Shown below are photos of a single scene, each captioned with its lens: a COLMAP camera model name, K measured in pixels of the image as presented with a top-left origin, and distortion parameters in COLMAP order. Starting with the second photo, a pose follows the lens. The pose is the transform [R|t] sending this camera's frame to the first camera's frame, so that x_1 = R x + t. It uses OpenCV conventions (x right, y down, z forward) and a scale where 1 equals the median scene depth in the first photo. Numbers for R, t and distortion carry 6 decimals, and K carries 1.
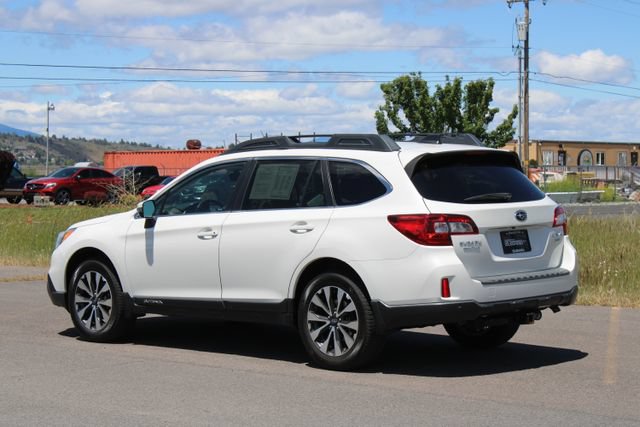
lens RADIAL K [[1661.8, 0, 320.0], [0, 1661.8, 213.5], [0, 0, 1]] dist [-0.004632, -0.071445]
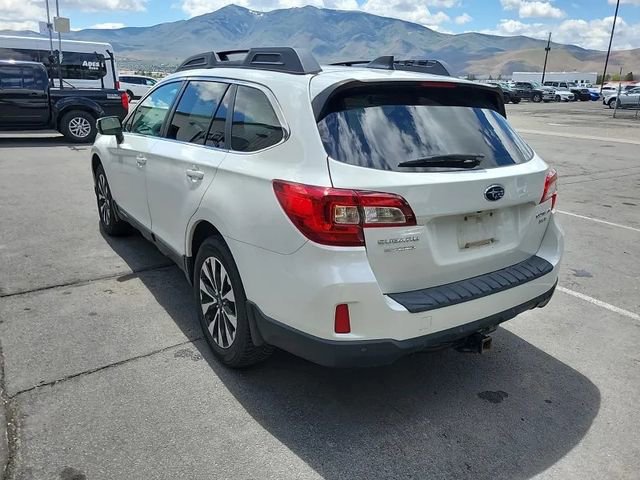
lens RADIAL K [[509.3, 0, 320.0], [0, 509.3, 240.0], [0, 0, 1]] dist [0.008550, 0.004741]
pose [[0.978466, 0.113350, -0.172499, 0.091911], [-0.066033, 0.963699, 0.258696, -0.027151], [0.195561, -0.241735, 0.950432, 0.799822]]
